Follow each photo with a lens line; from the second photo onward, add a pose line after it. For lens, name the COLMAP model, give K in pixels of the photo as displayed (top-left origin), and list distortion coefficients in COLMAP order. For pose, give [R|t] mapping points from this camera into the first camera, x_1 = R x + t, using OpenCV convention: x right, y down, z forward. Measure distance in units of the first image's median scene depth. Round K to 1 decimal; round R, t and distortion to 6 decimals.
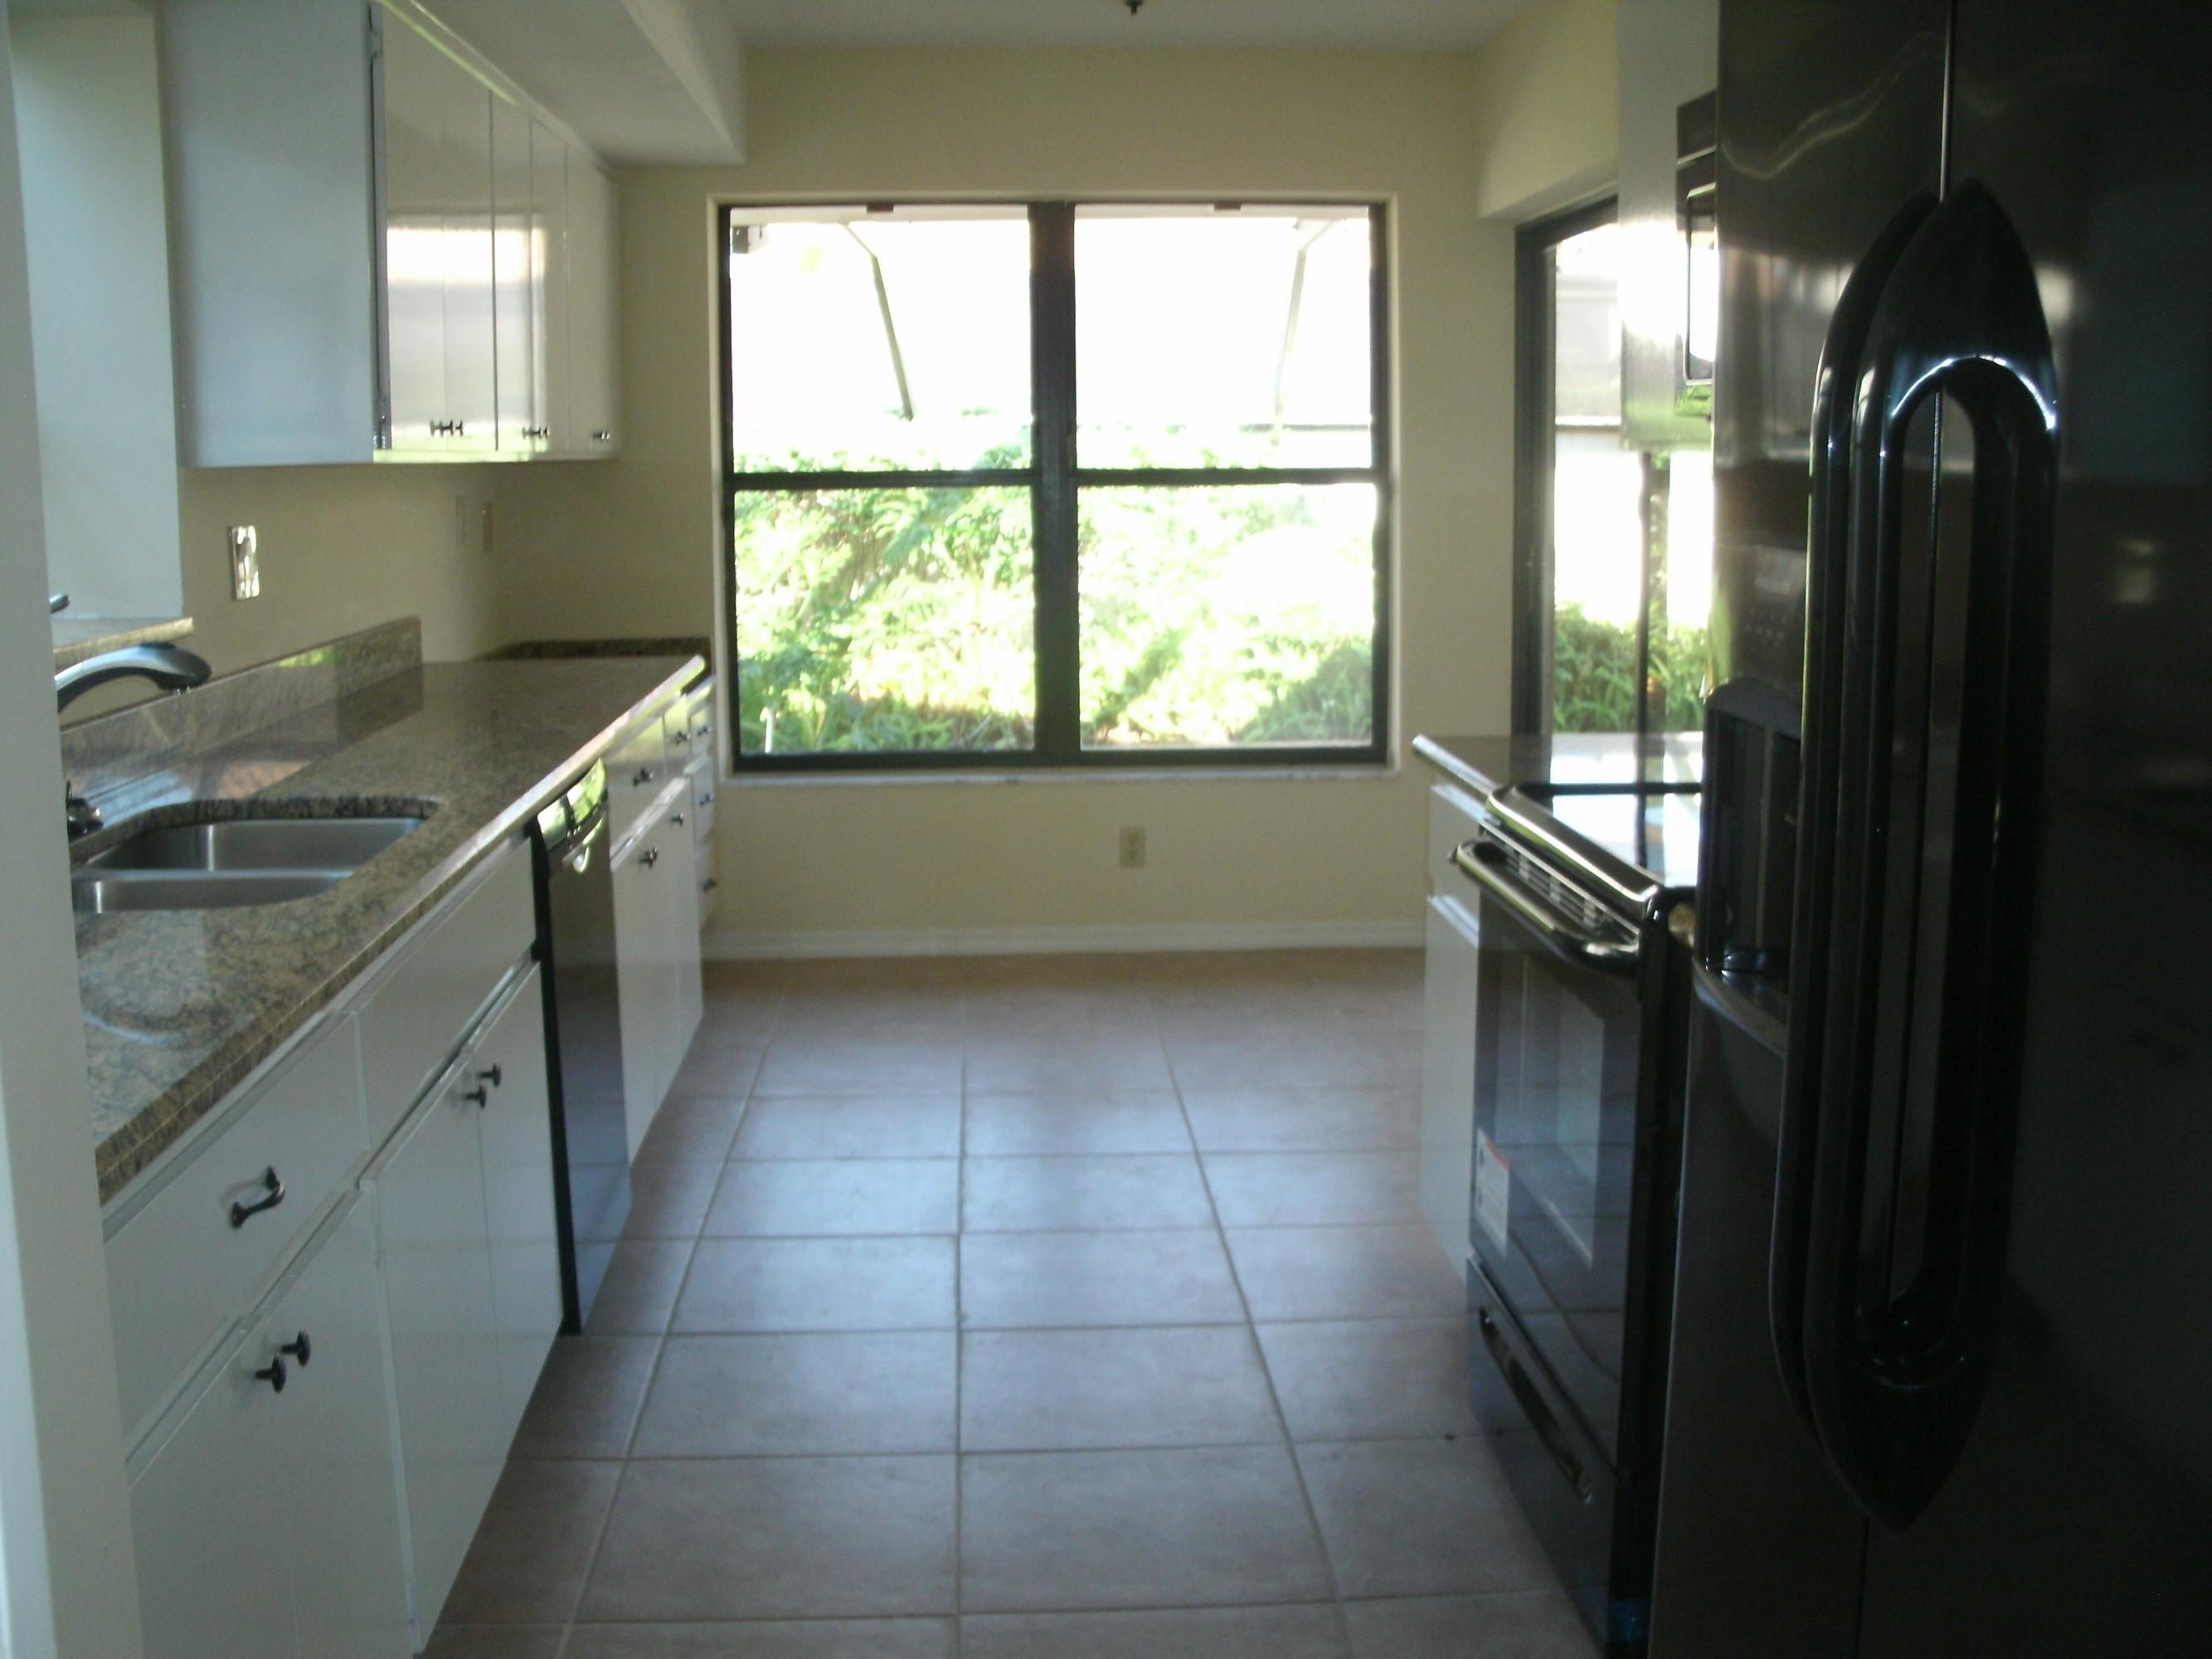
lens RADIAL K [[2356.1, 0, 1095.4], [0, 2356.1, 830.8], [0, 0, 1]] dist [-0.289893, 0.443775]
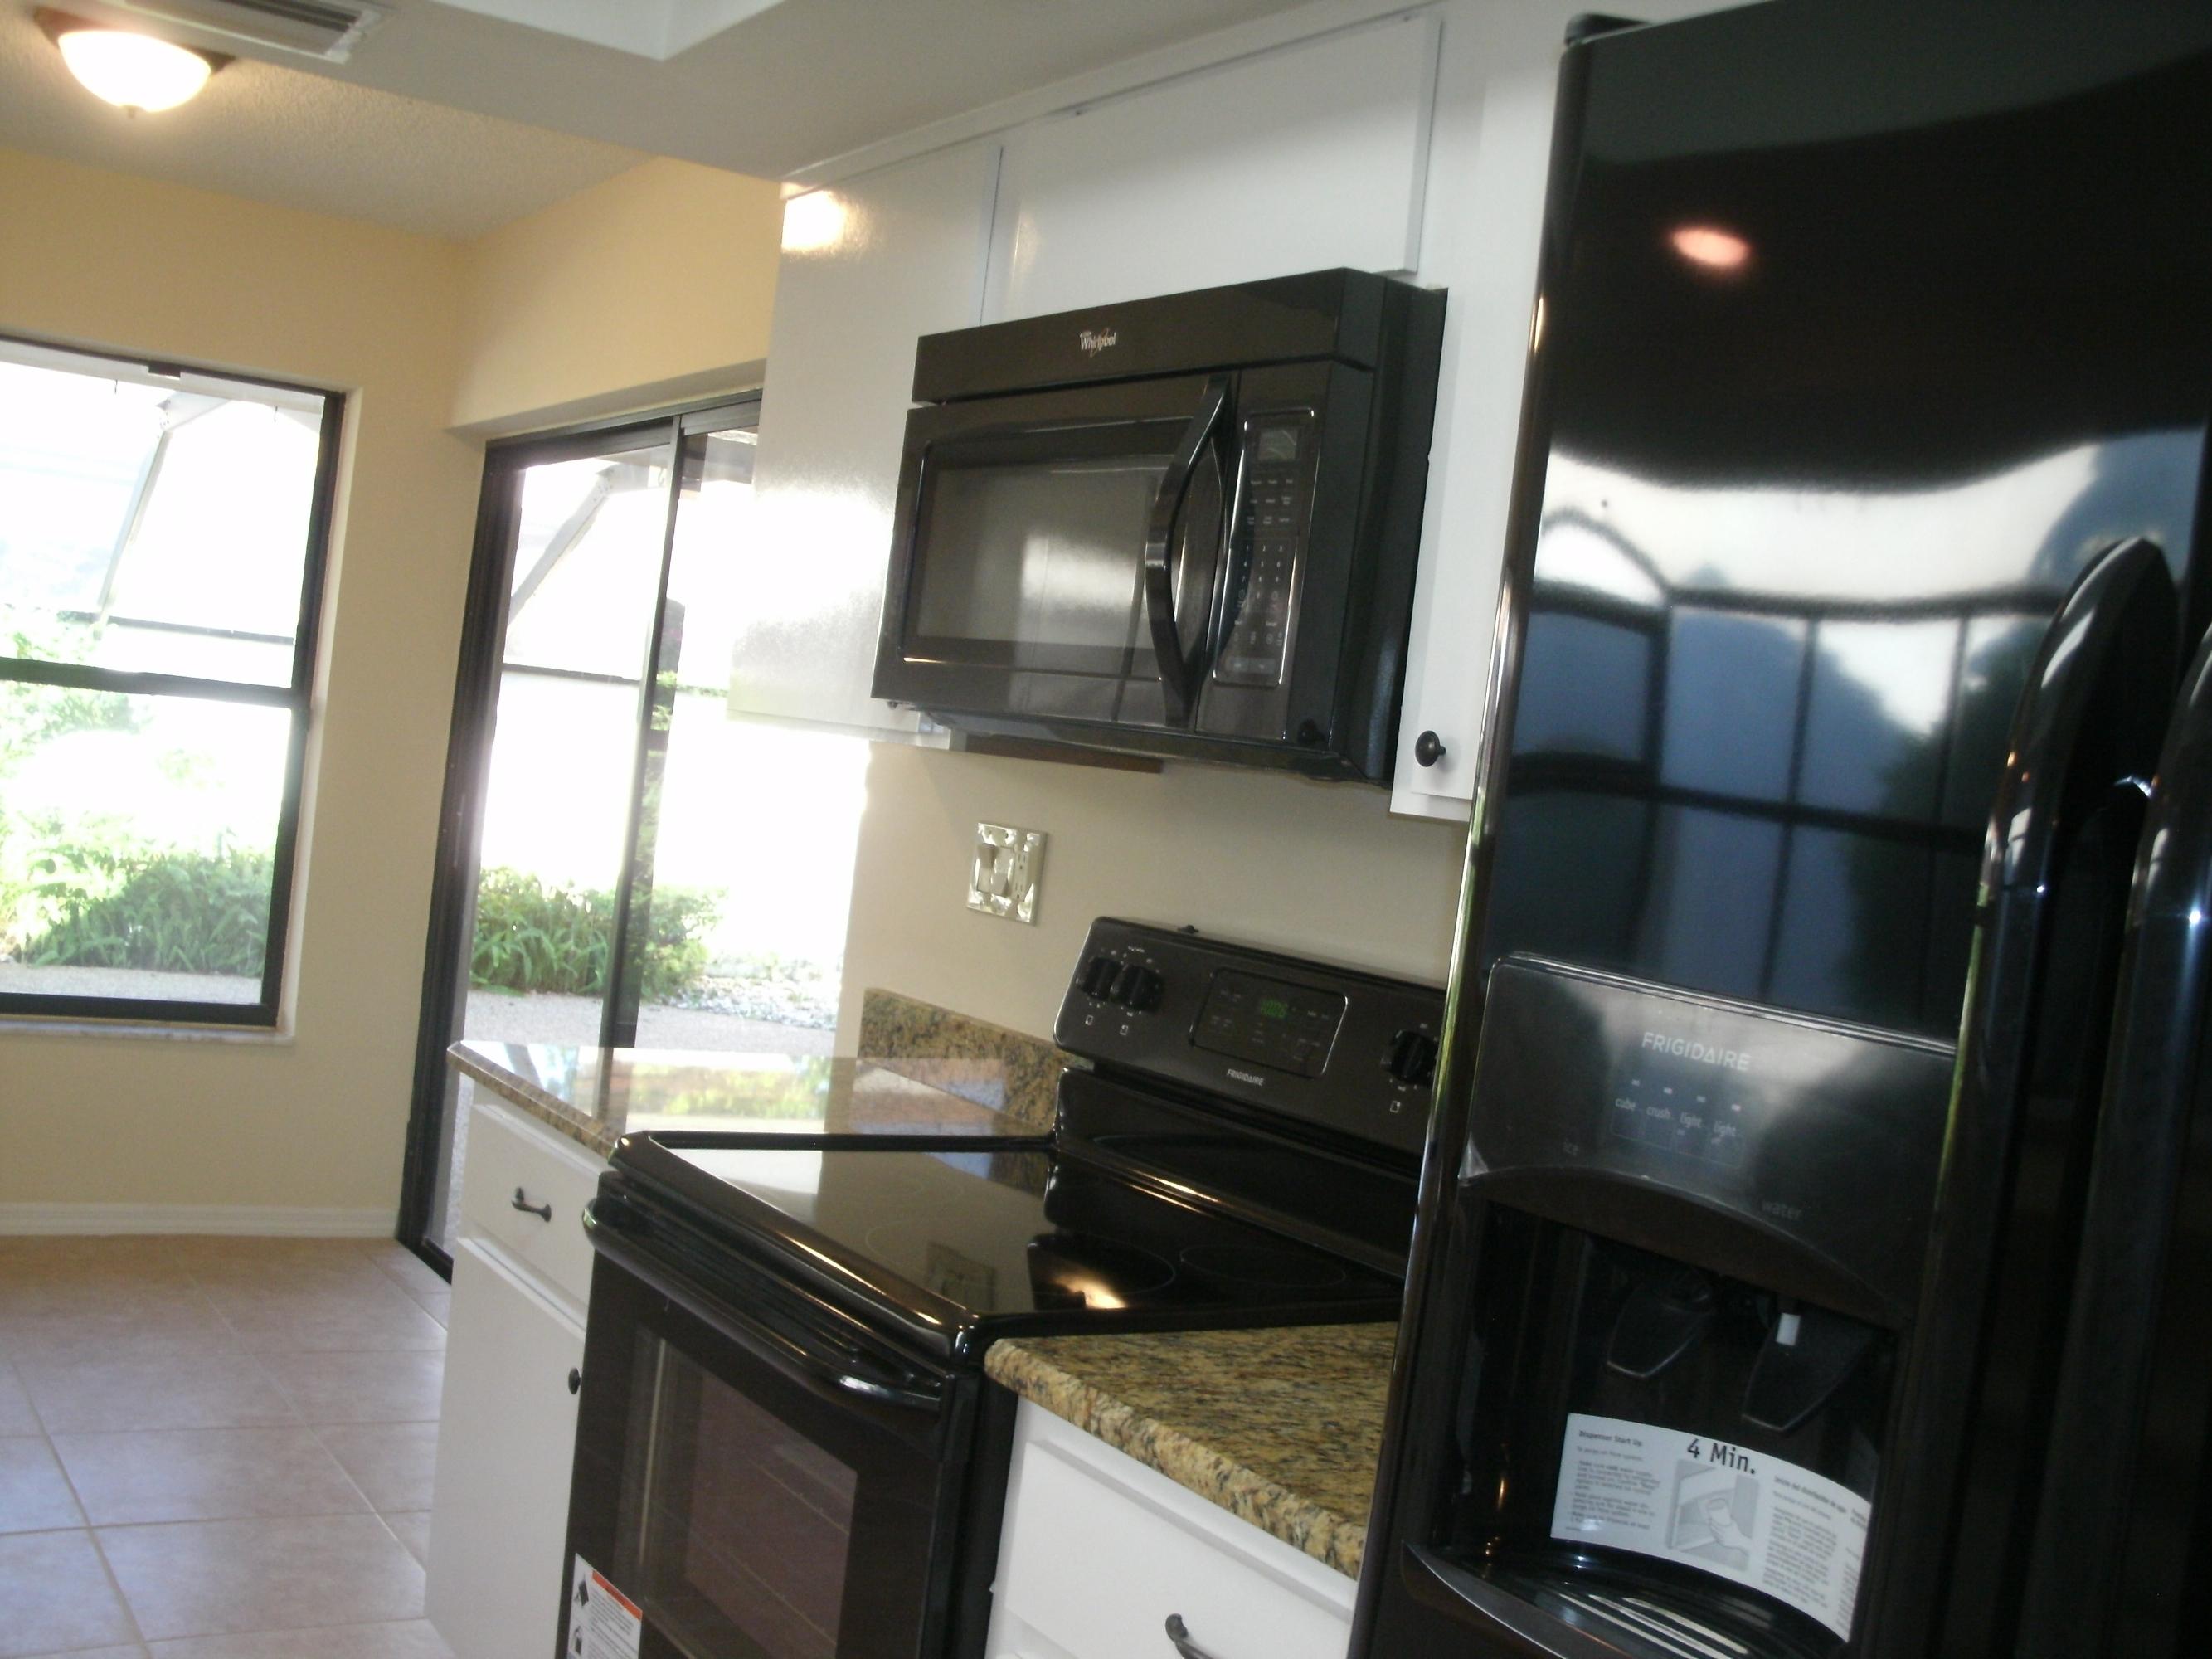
lens RADIAL K [[2356.1, 0, 1095.4], [0, 2356.1, 830.8], [0, 0, 1]] dist [-0.289893, 0.443775]
pose [[0.861028, 0.092220, 0.500126, -0.058104], [-0.041825, 0.992931, -0.111084, -0.024109], [-0.506834, 0.074729, 0.858798, 0.132419]]
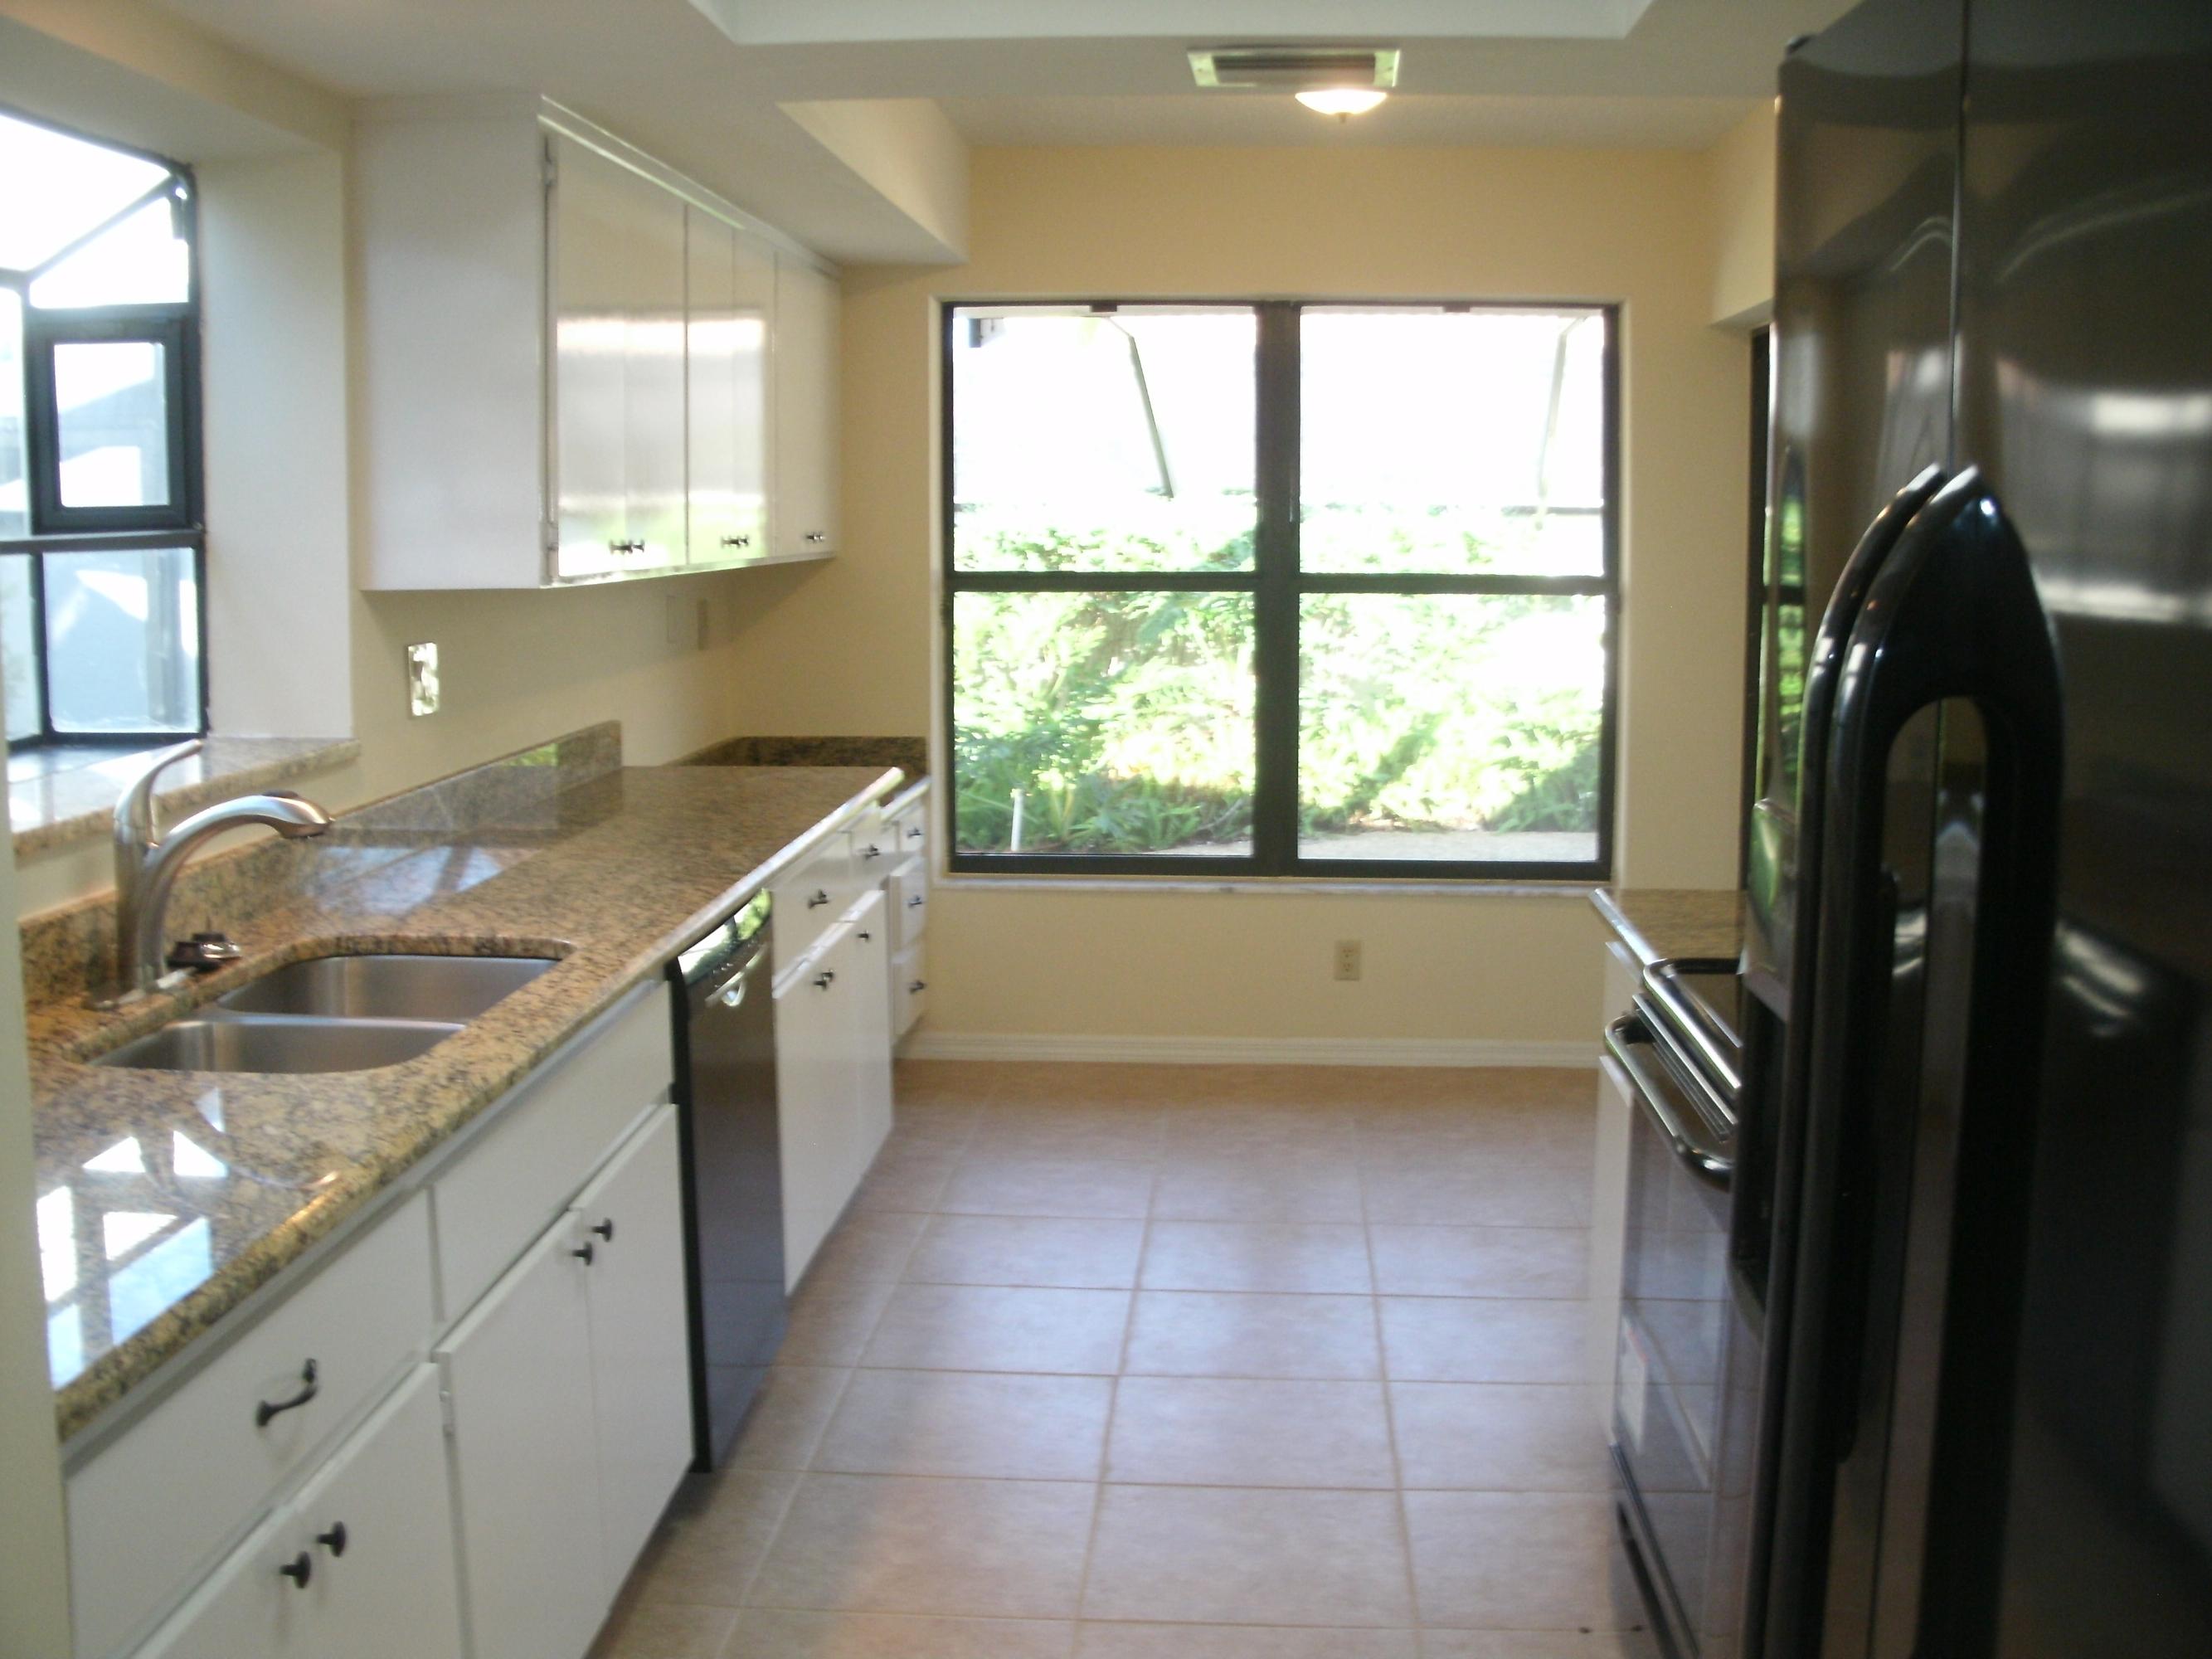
lens RADIAL K [[2356.1, 0, 1095.4], [0, 2356.1, 830.8], [0, 0, 1]] dist [-0.289893, 0.443775]
pose [[0.992347, 0.024087, -0.121106, 0.035230], [-0.027116, 0.999358, -0.023422, -0.026223], [0.120464, 0.026527, 0.992363, 0.017575]]
